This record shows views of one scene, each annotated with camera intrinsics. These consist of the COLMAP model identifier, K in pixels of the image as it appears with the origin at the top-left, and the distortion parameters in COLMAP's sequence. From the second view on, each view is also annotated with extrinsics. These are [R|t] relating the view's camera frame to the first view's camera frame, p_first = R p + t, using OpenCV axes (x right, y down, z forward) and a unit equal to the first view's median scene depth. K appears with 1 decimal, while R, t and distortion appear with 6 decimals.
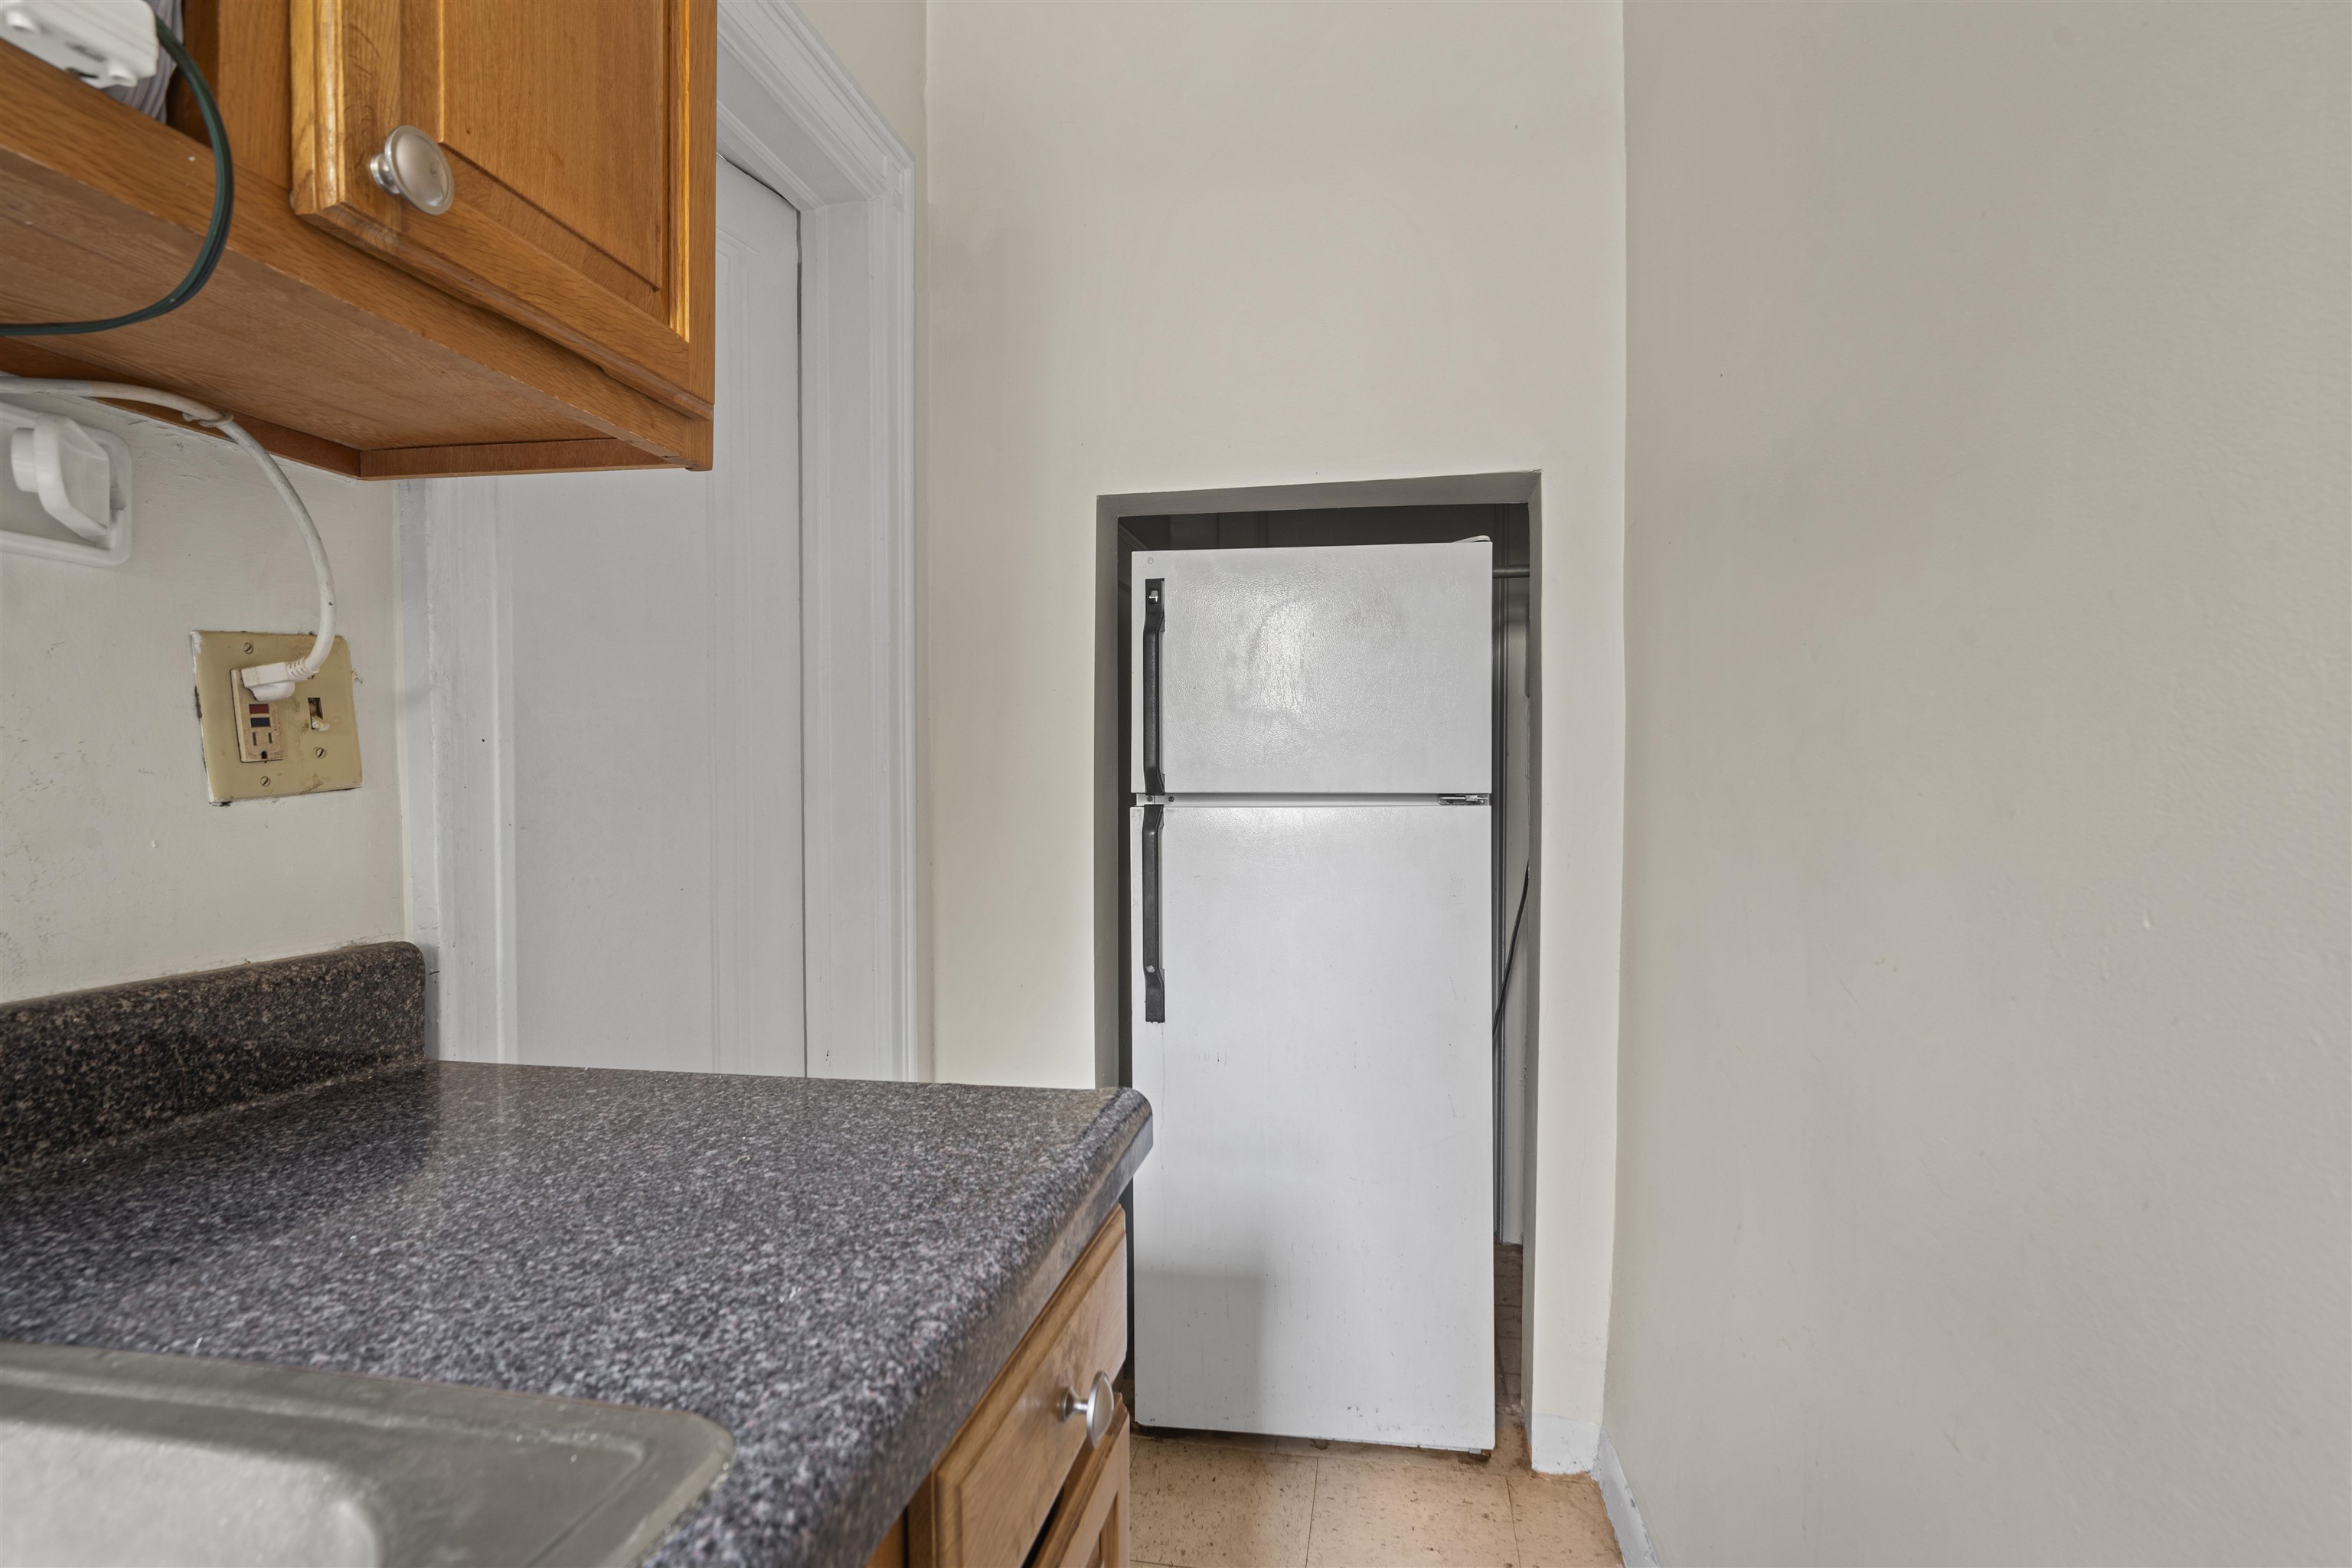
lens RADIAL K [[1190.7, 0, 1186.2], [0, 1190.7, 811.0], [0, 0, 1]] dist [0.001867, 0.000142]
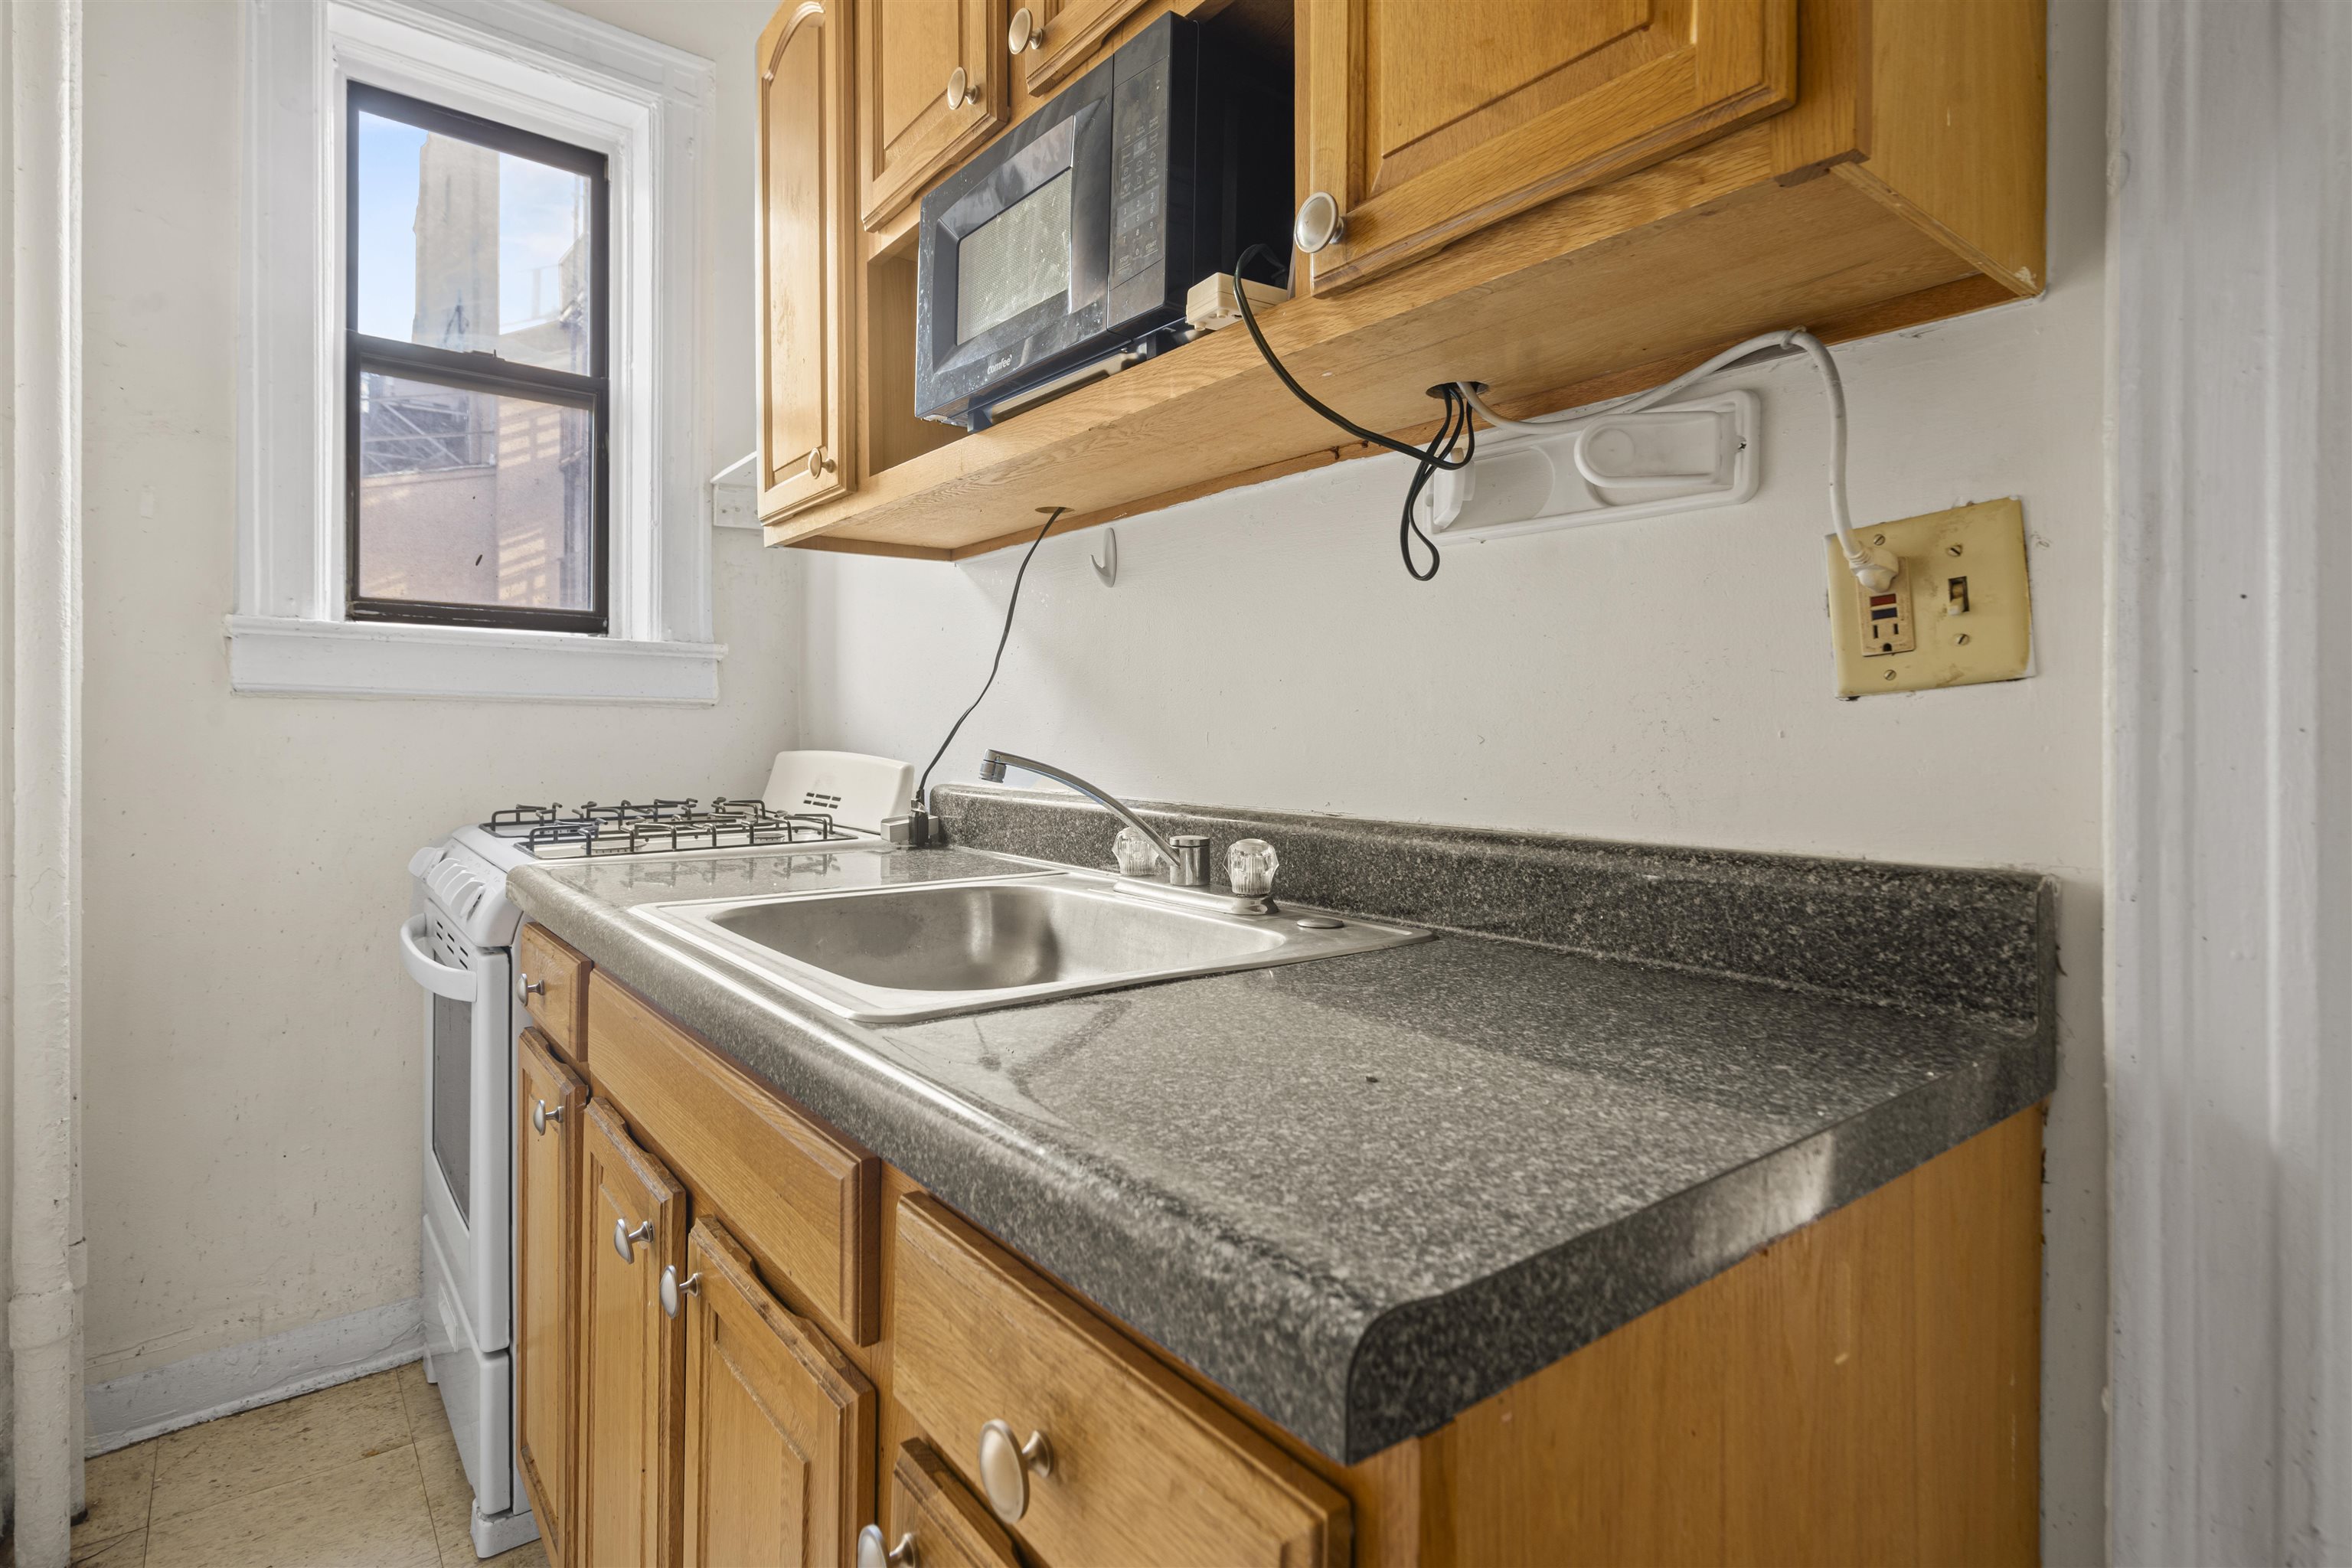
lens RADIAL K [[1163.3, 0, 1178.5], [0, 1163.3, 731.6], [0, 0, 1]] dist [0.004195, 0.000508]
pose [[-0.657652, -0.001896, -0.753320, 0.324427], [-0.020603, 0.999668, 0.015471, 0.019047], [0.753040, 0.025695, -0.657473, 1.241493]]
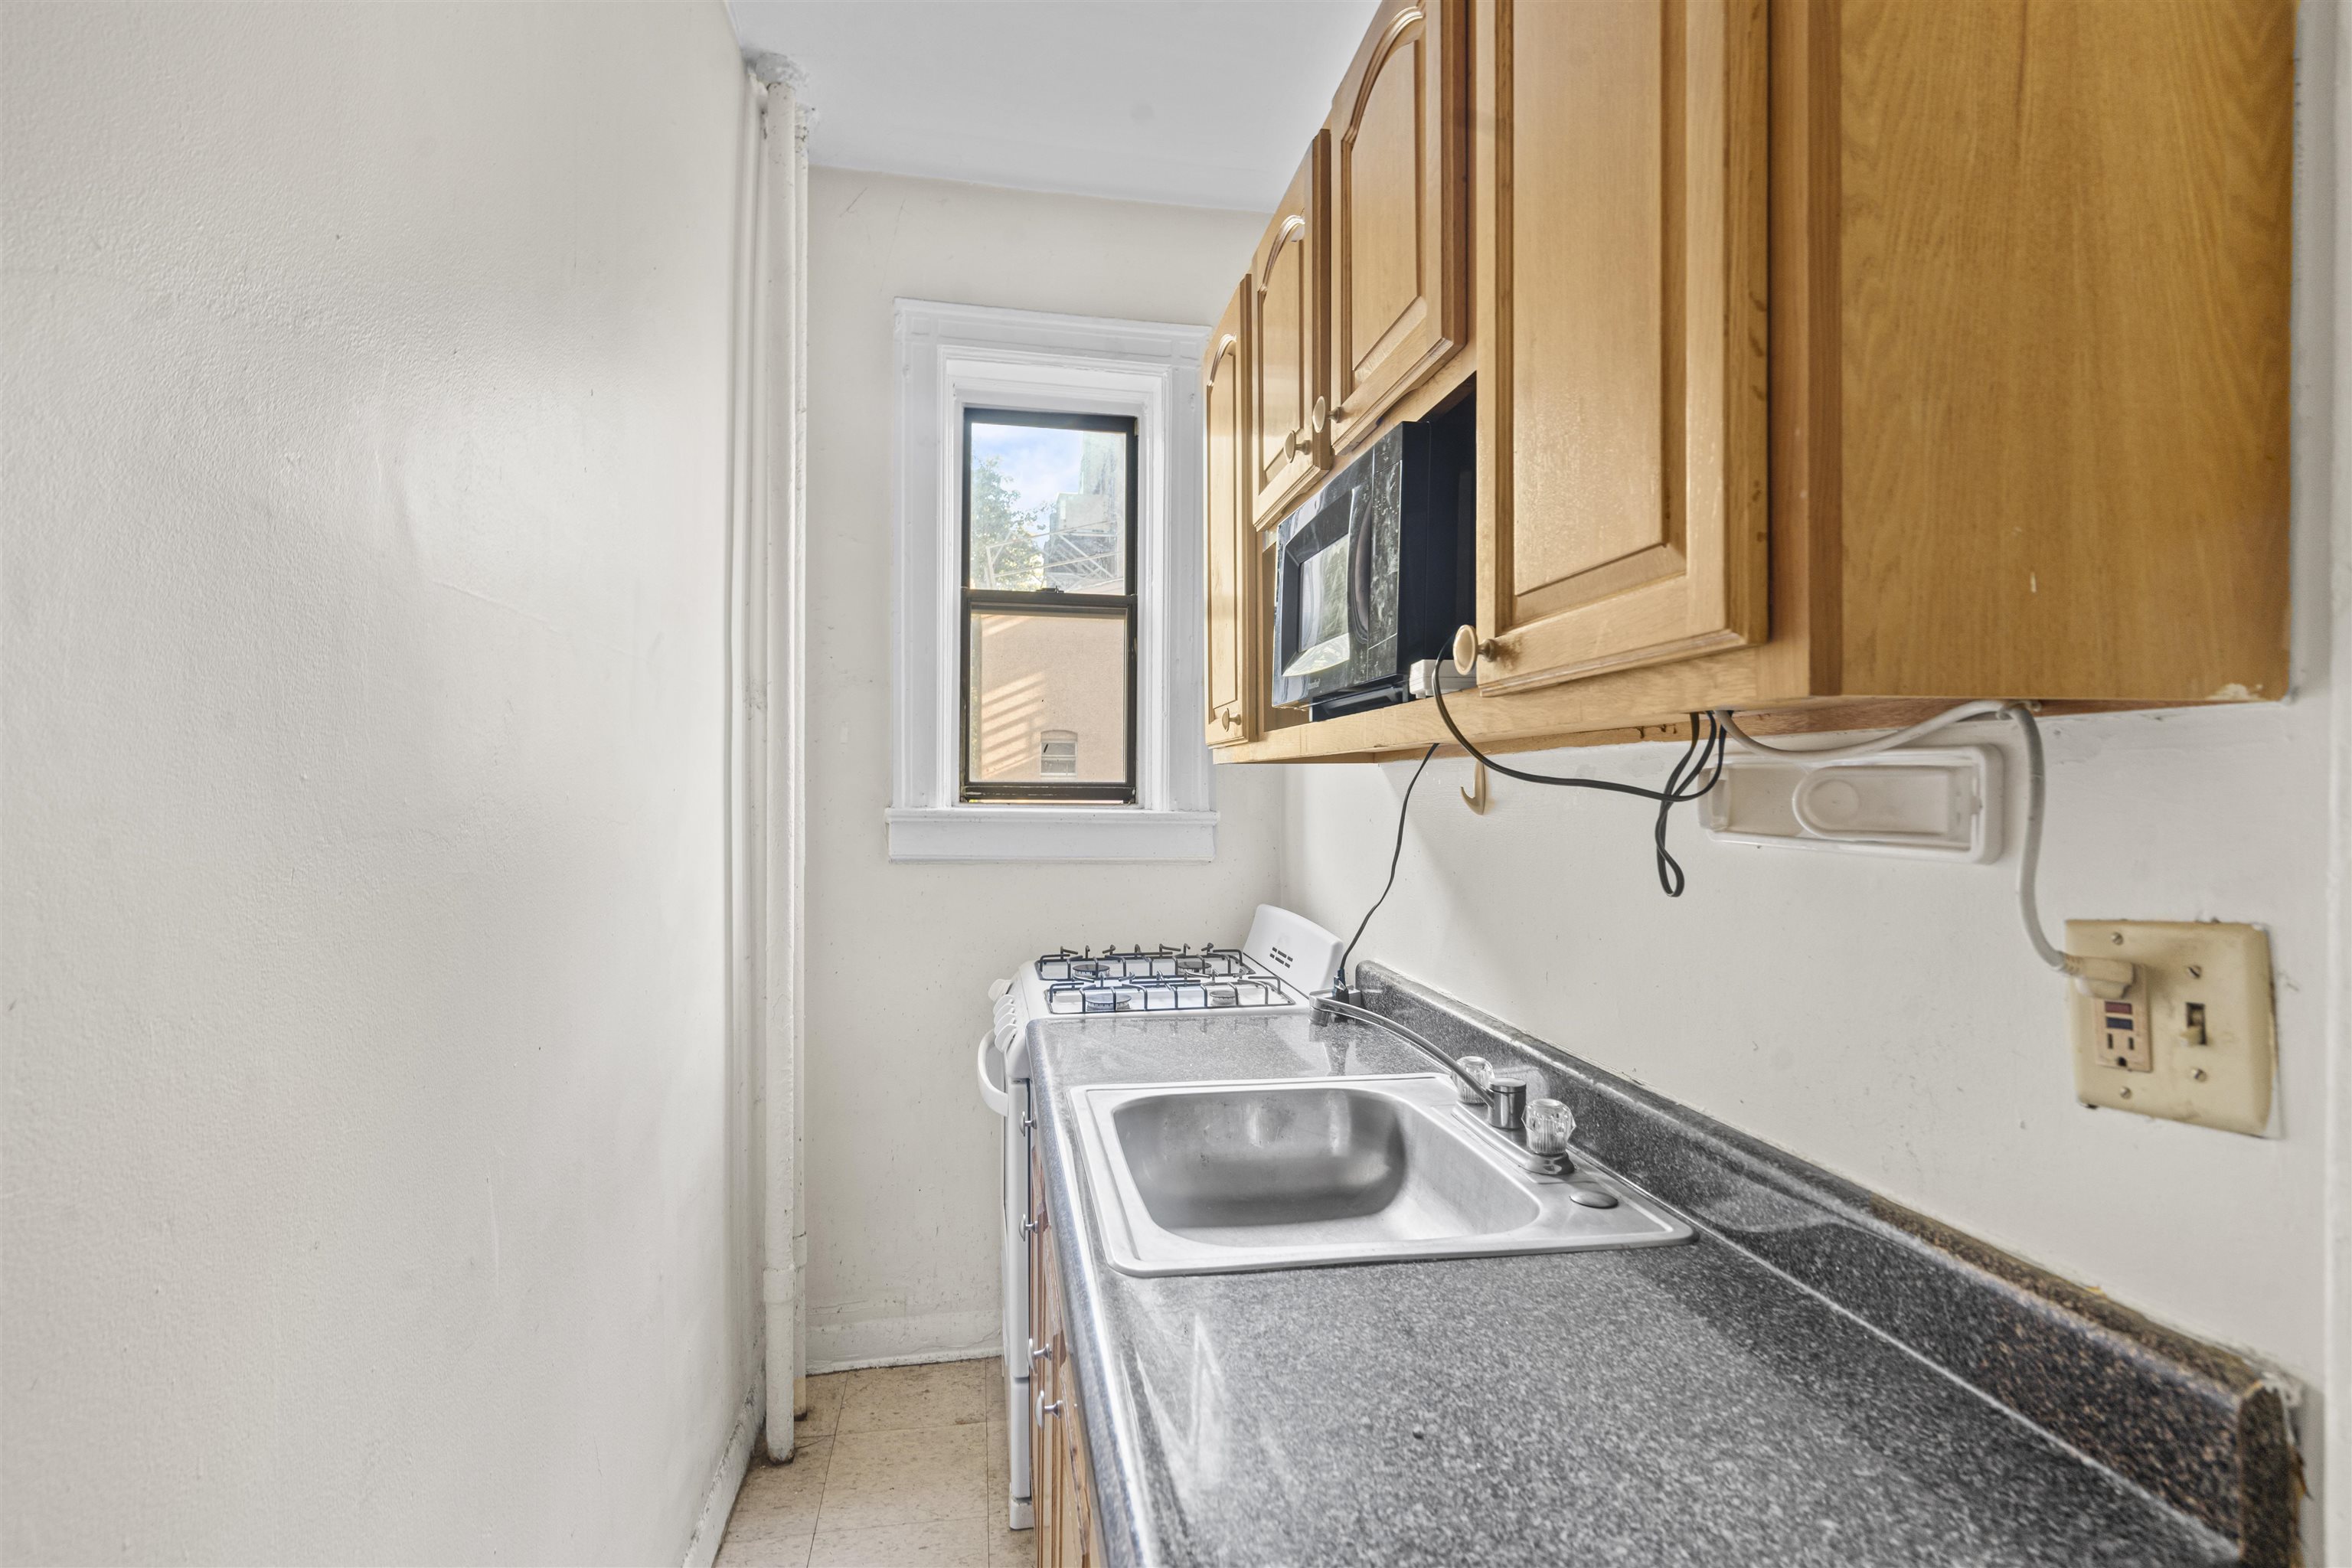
lens RADIAL K [[1130.0, 0, 1178.8], [0, 1130.0, 797.1], [0, 0, 1]] dist [0.003246, -0.000595]
pose [[-0.937053, -0.003541, -0.349168, 0.163651], [-0.012943, 0.999614, 0.024597, -0.261520], [0.348946, 0.027568, -0.936737, 1.593128]]
